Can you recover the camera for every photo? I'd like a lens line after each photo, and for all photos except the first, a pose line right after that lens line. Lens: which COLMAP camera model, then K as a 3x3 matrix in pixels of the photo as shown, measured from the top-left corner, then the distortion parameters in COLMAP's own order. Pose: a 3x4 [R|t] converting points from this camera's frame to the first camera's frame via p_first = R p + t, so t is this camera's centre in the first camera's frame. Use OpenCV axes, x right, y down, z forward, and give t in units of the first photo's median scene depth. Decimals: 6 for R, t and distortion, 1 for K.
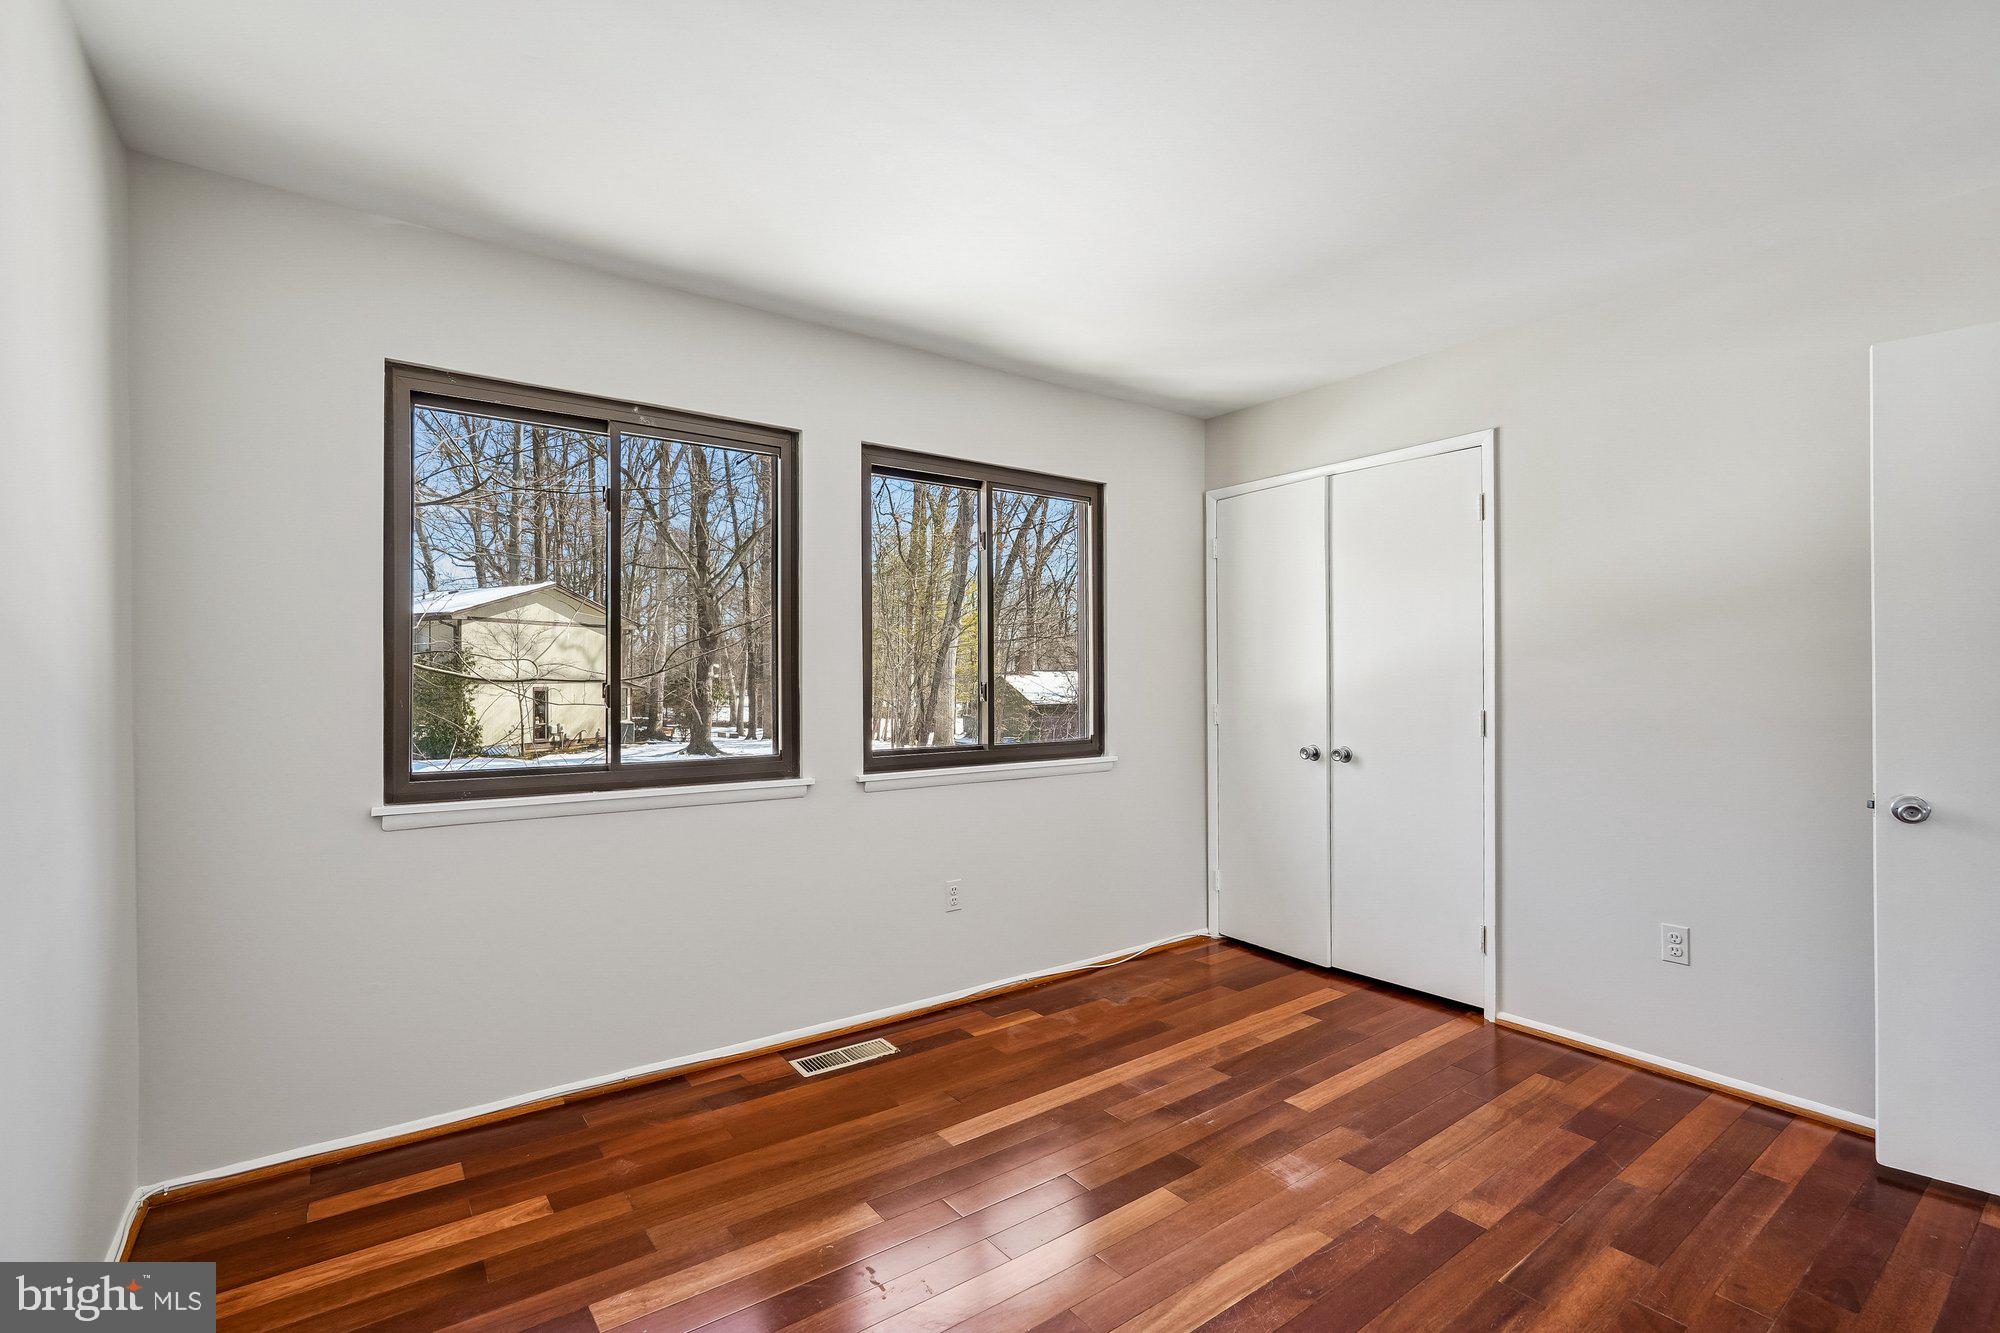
lens RADIAL K [[897.1, 0, 1017.5], [0, 897.1, 674.2], [0, 0, 1]] dist [-0.005728, 0.002530]
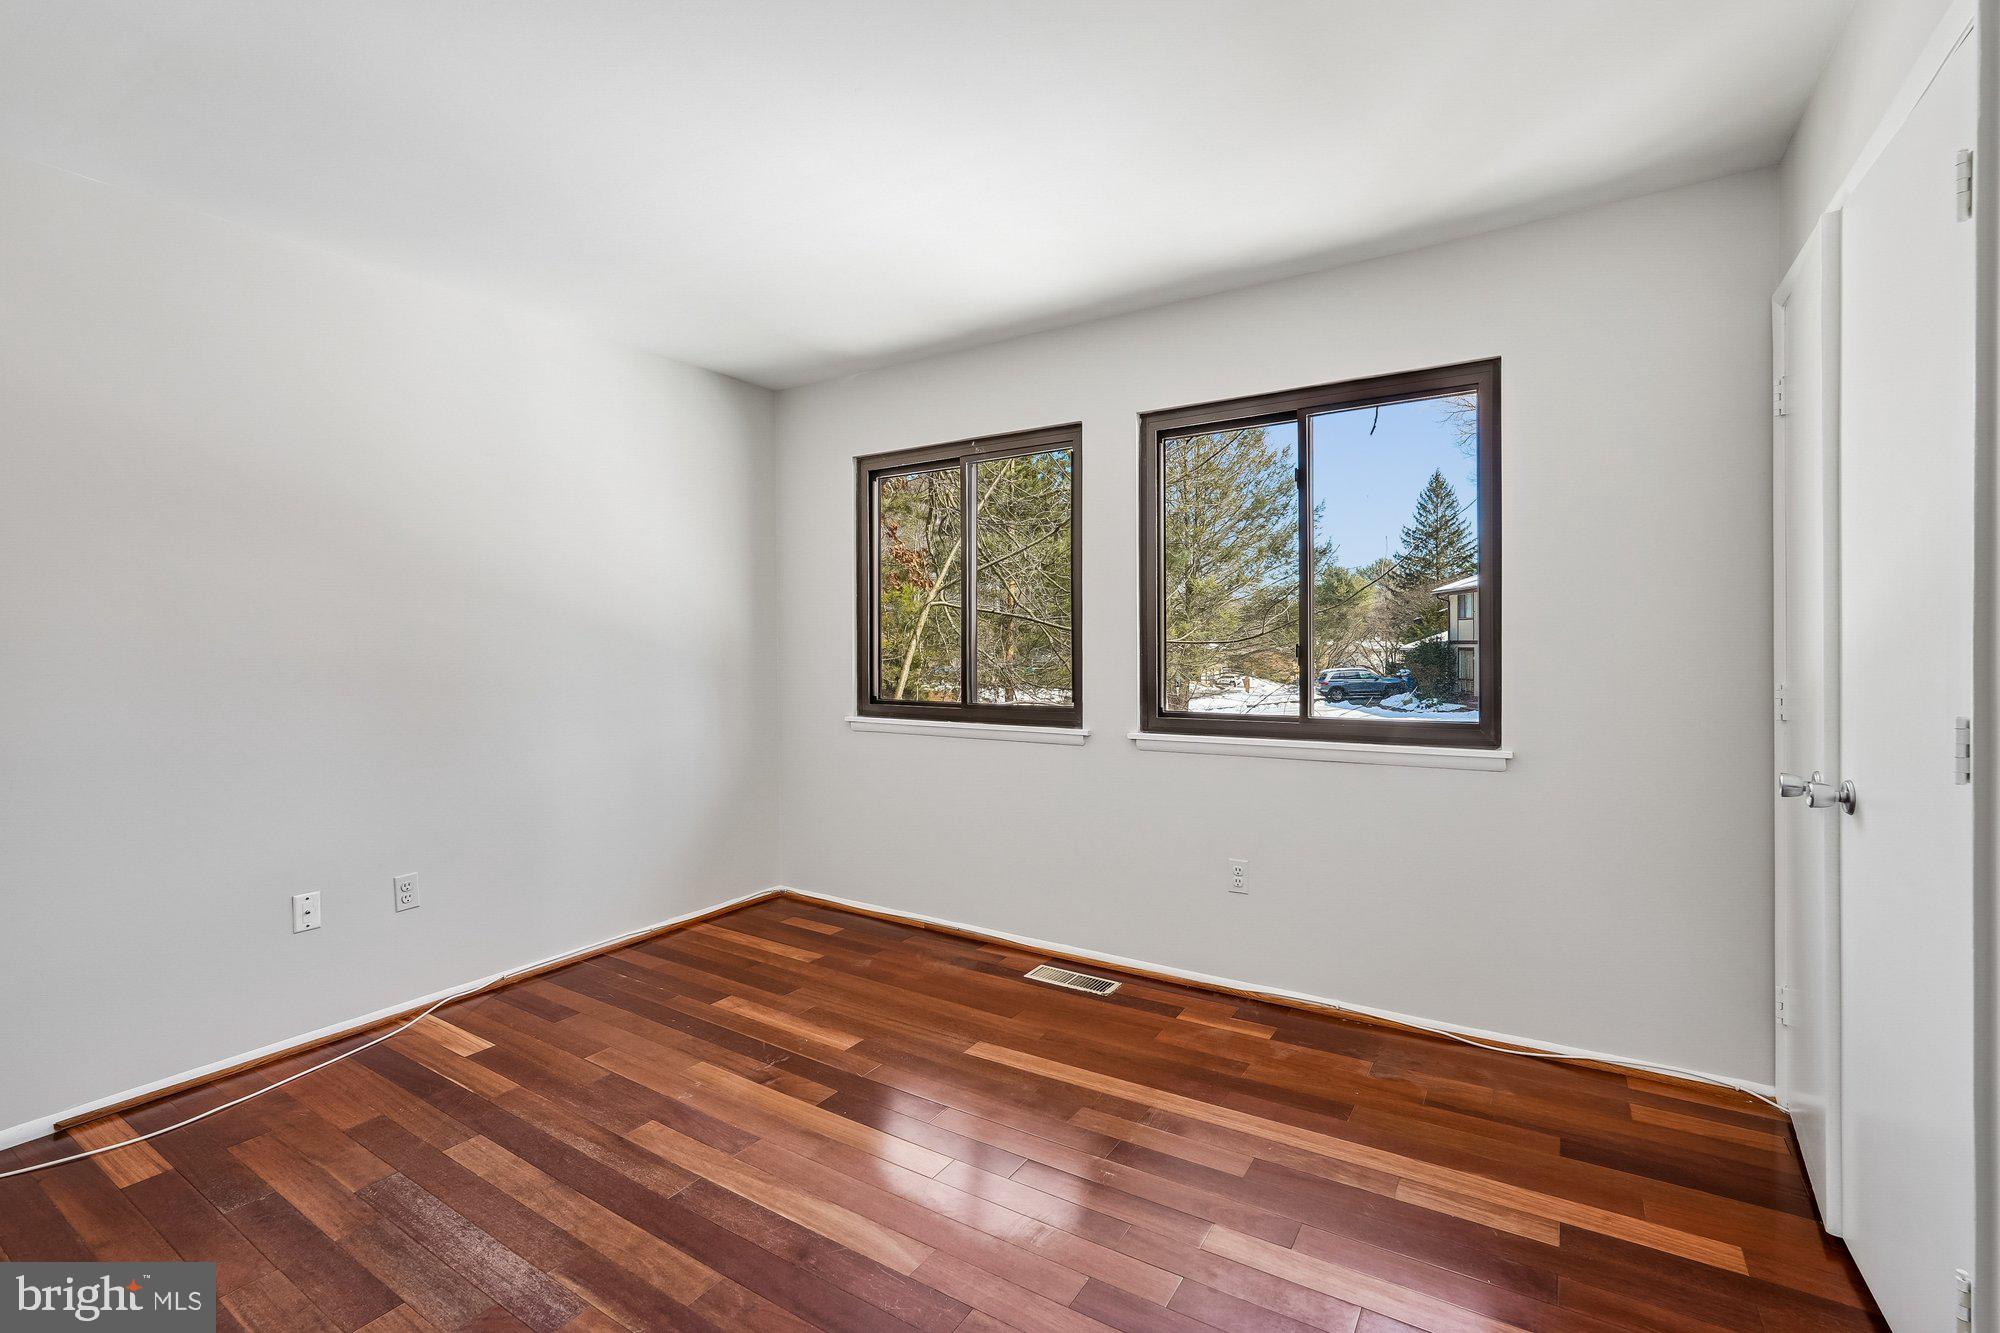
lens RADIAL K [[897.1, 0, 996.4], [0, 897.1, 647.4], [0, 0, 1]] dist [-0.005728, 0.002530]
pose [[0.346161, 0.004838, -0.938163, 0.835059], [0.013927, 0.999850, 0.010294, -0.000514], [0.938072, -0.016629, 0.346042, 0.539339]]
